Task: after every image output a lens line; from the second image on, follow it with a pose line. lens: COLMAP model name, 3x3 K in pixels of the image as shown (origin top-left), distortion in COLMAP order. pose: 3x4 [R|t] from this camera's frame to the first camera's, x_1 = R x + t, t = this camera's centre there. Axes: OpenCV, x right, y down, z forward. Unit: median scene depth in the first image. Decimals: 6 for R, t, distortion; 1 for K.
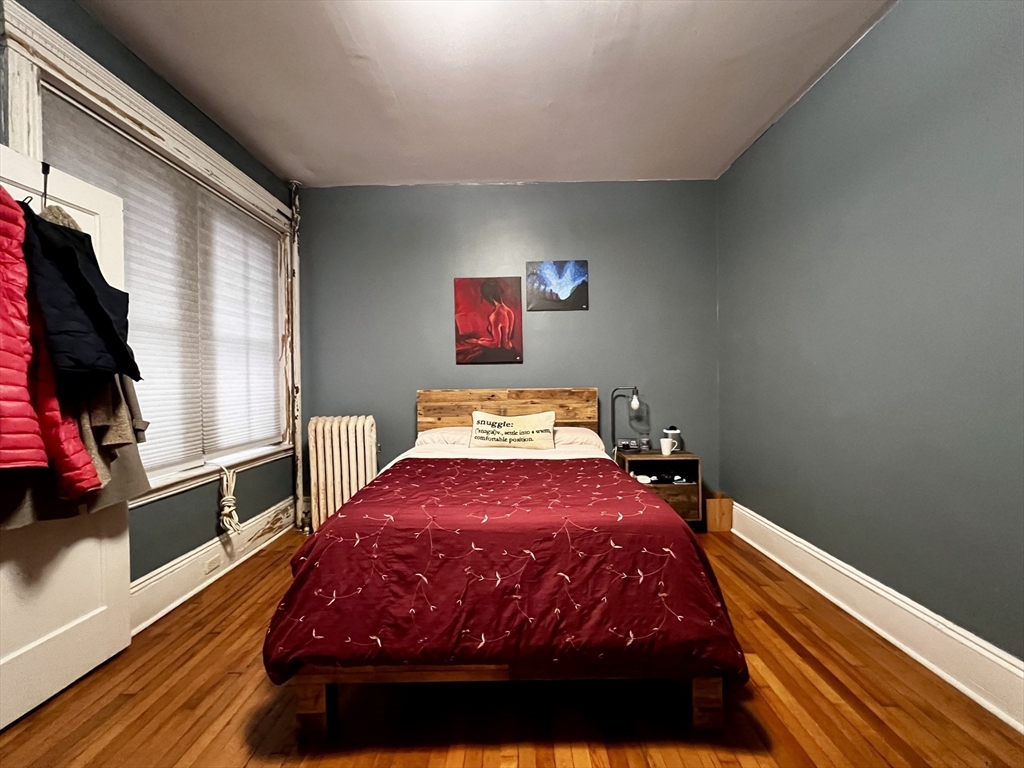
lens RADIAL K [[433.2, 0, 512.0], [0, 433.2, 384.0], [0, 0, 1]] dist [-0.001243, 0.000068]
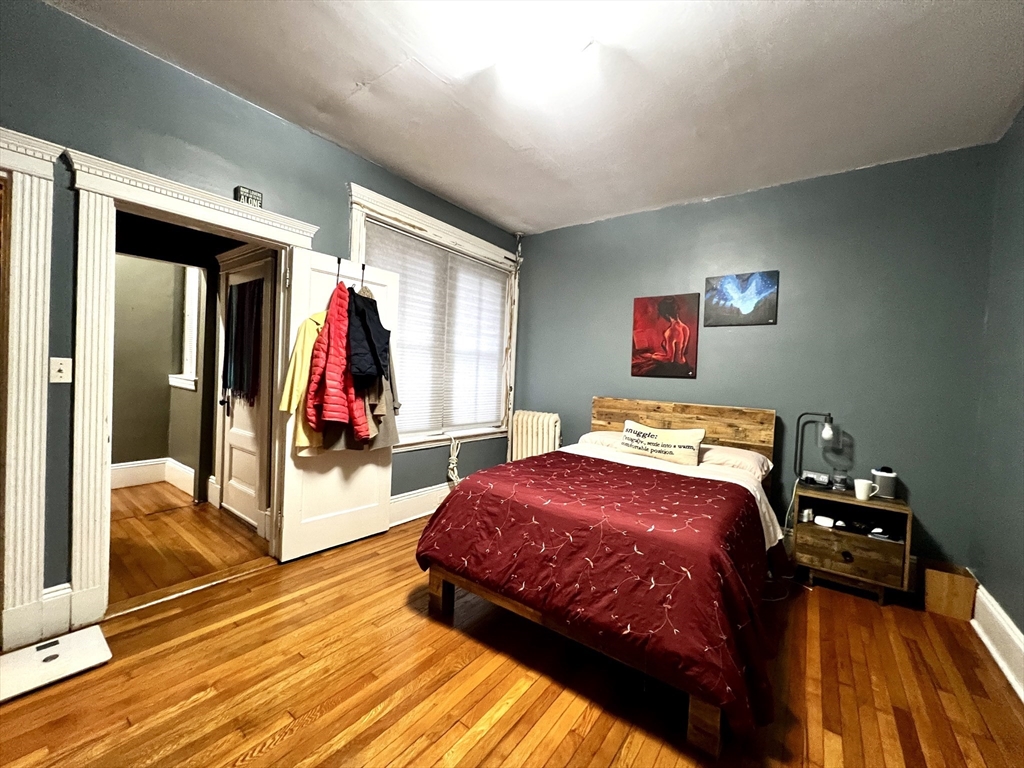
lens RADIAL K [[416.6, 0, 512.0], [0, 416.6, 384.0], [0, 0, 1]] dist [-0.000679, 0.000030]
pose [[0.804110, 0.065636, -0.590846, 0.318283], [-0.064015, 0.997667, 0.023709, -0.038053], [0.591024, 0.018759, 0.806436, -0.047587]]
